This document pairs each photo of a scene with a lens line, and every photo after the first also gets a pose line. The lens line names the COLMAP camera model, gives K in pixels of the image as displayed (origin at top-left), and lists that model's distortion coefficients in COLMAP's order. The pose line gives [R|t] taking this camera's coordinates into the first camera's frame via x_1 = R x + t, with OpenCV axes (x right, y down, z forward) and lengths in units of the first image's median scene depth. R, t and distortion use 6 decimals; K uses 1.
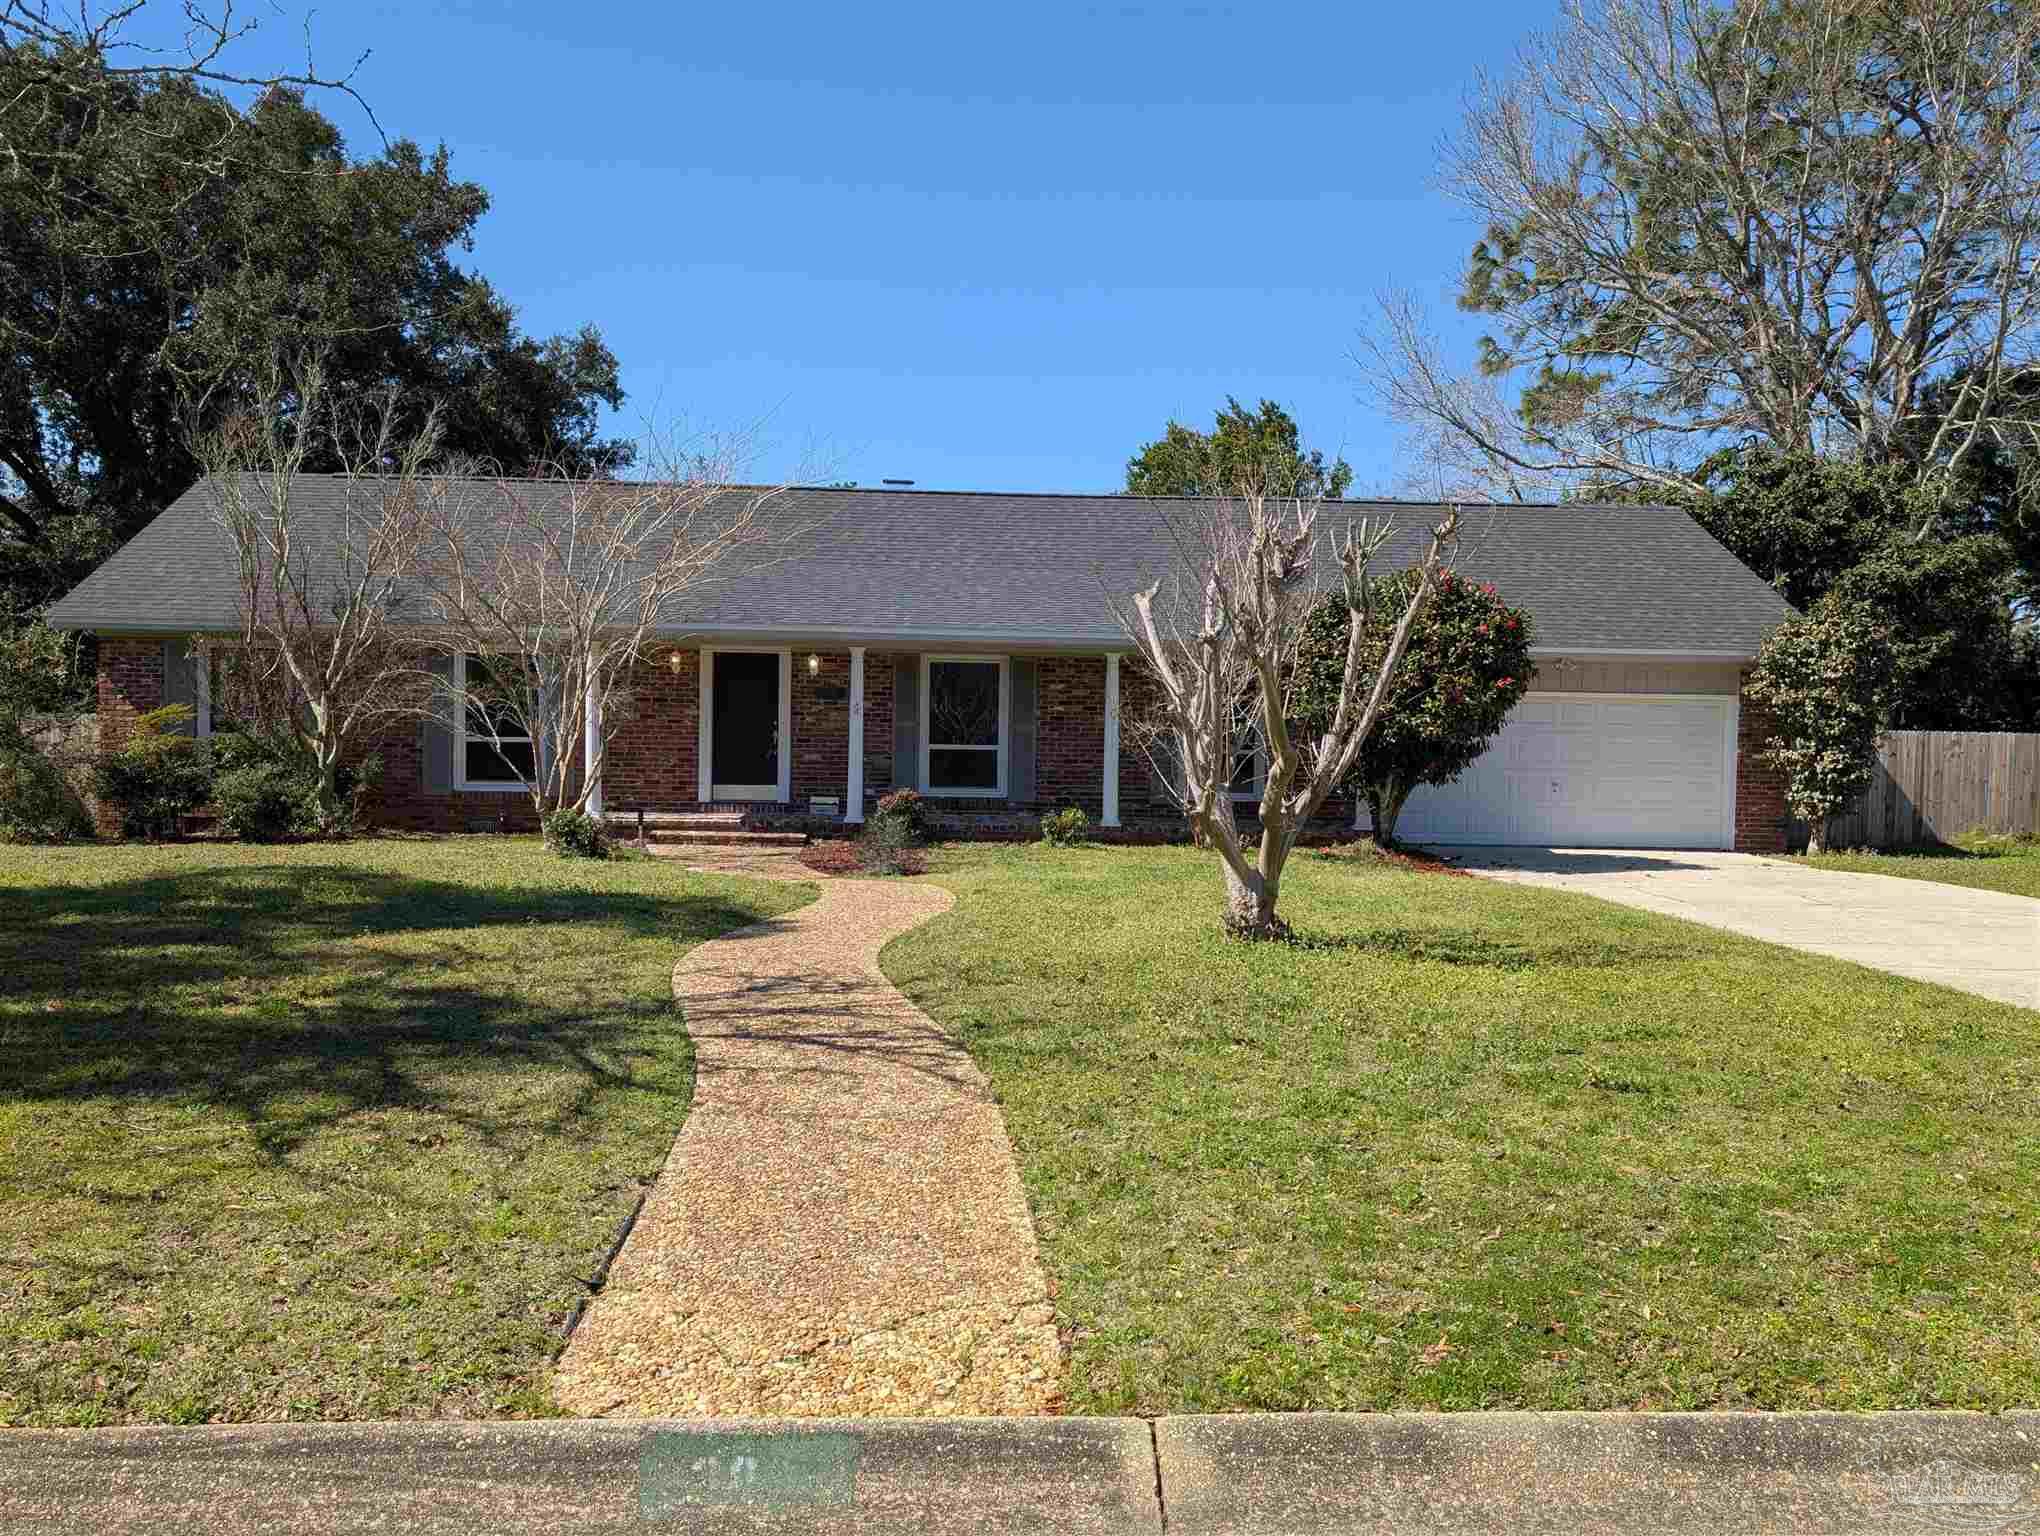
lens RADIAL K [[1889.6, 0, 1020.0], [0, 1889.6, 768.0], [0, 0, 1]] dist [0.306038, -0.899076]
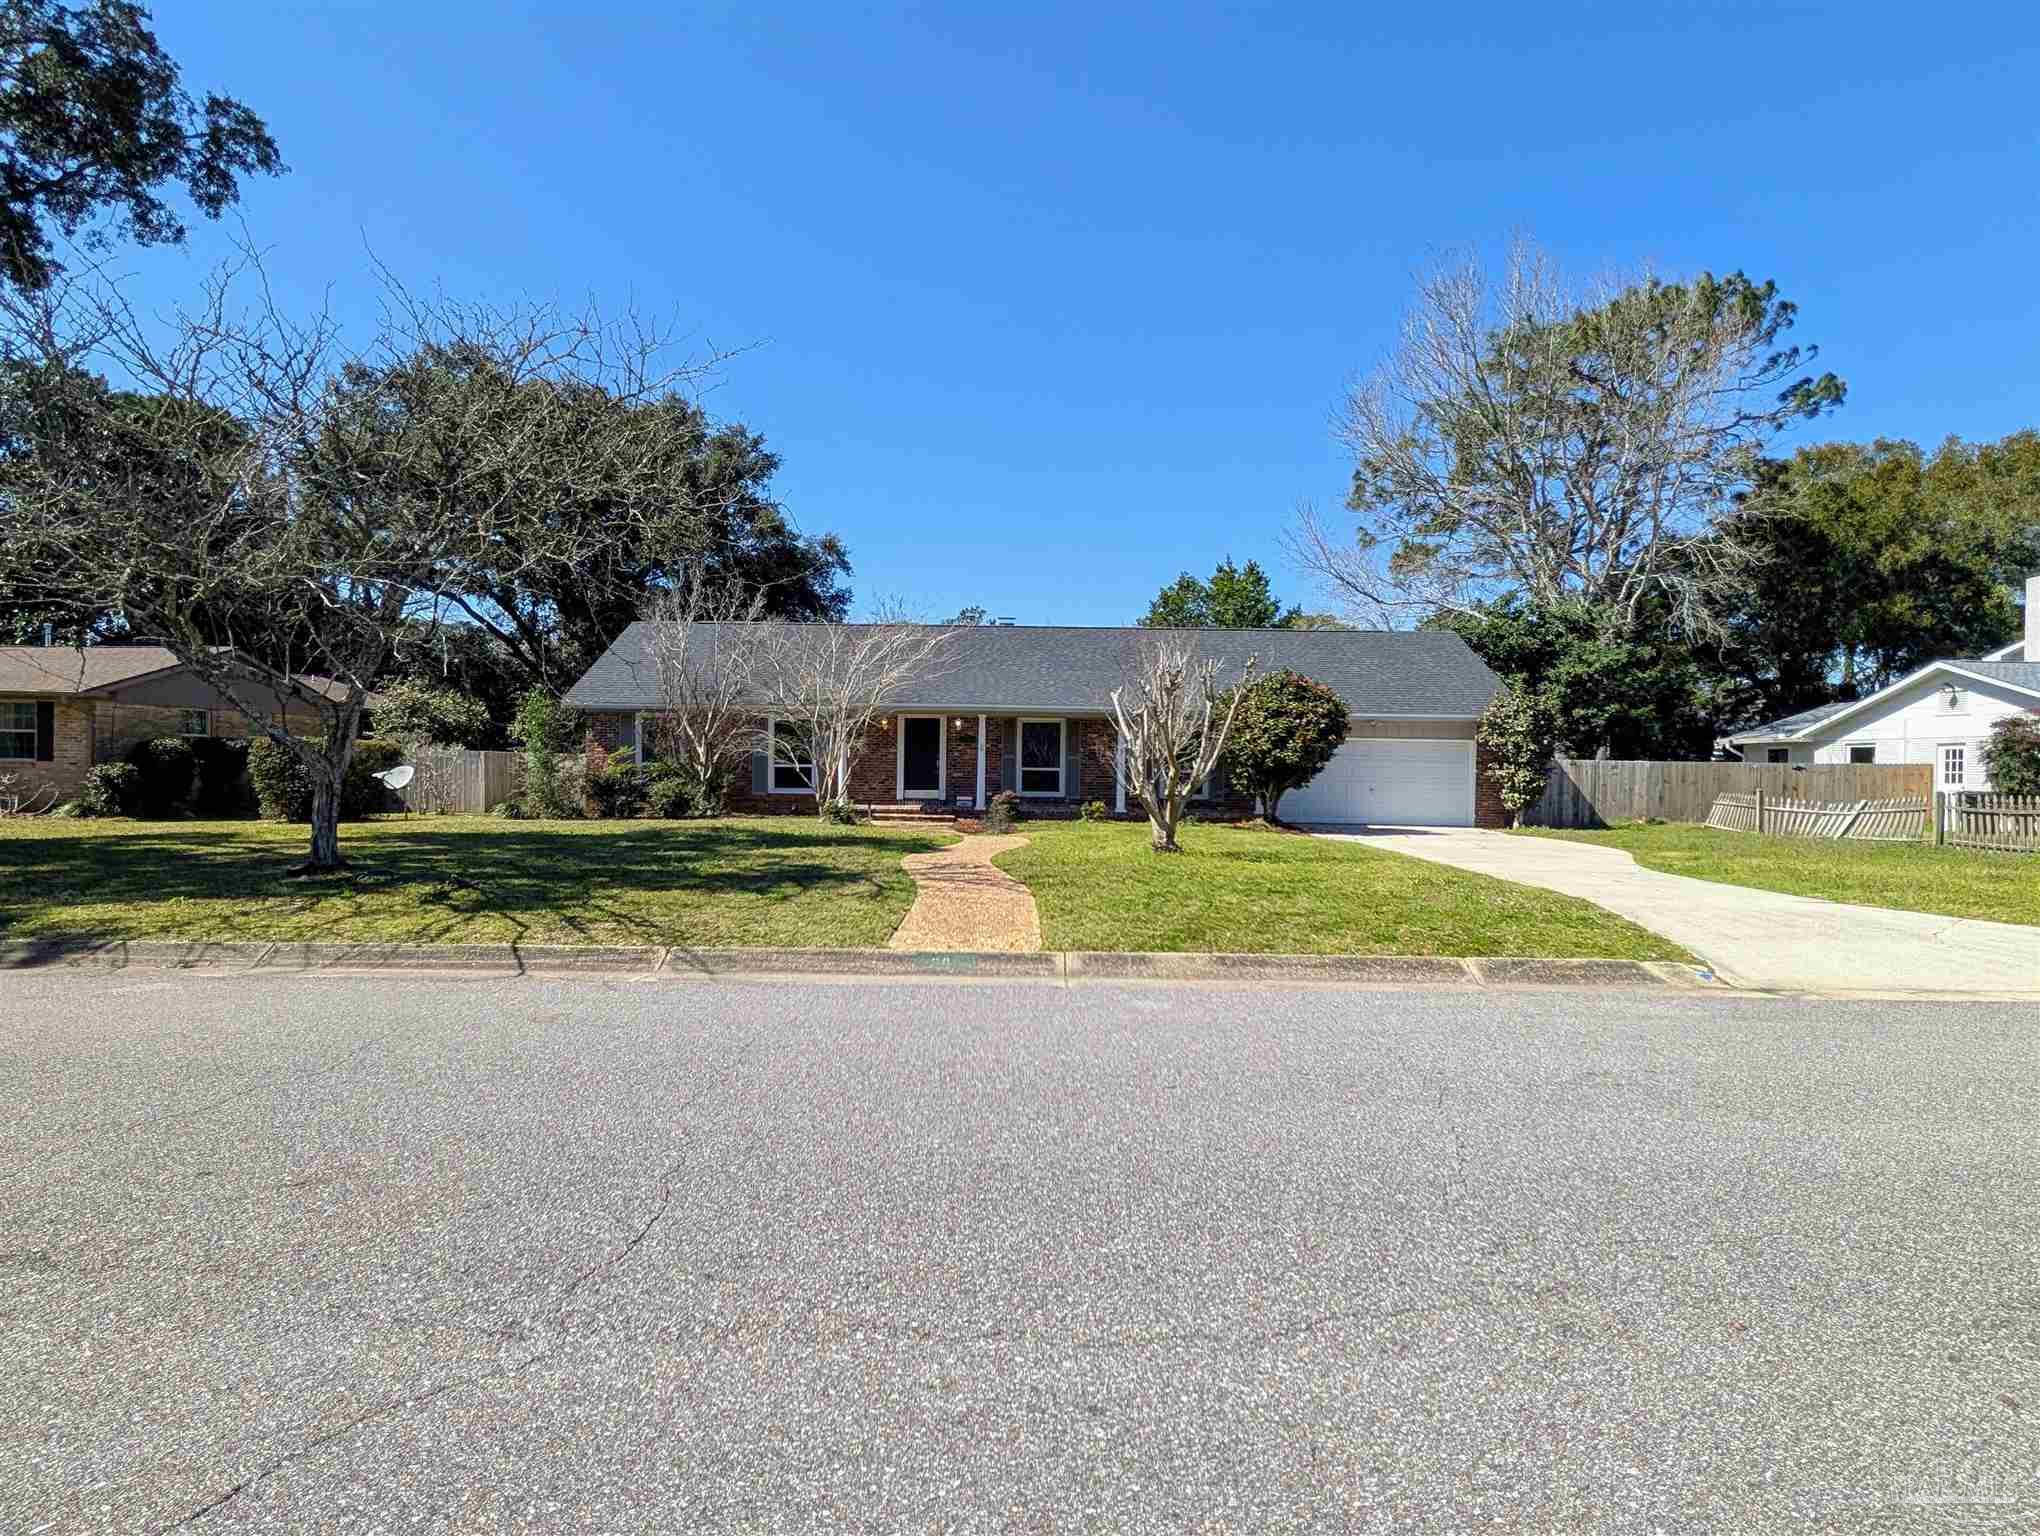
lens RADIAL K [[786.0, 0, 1020.0], [0, 786.0, 768.0], [0, 0, 1]] dist [-0.000777, -0.000053]
pose [[0.999449, -0.002241, -0.033121, -0.024410], [0.002169, 0.999995, -0.002201, -0.010392], [0.033126, 0.002128, 0.999449, 0.243996]]
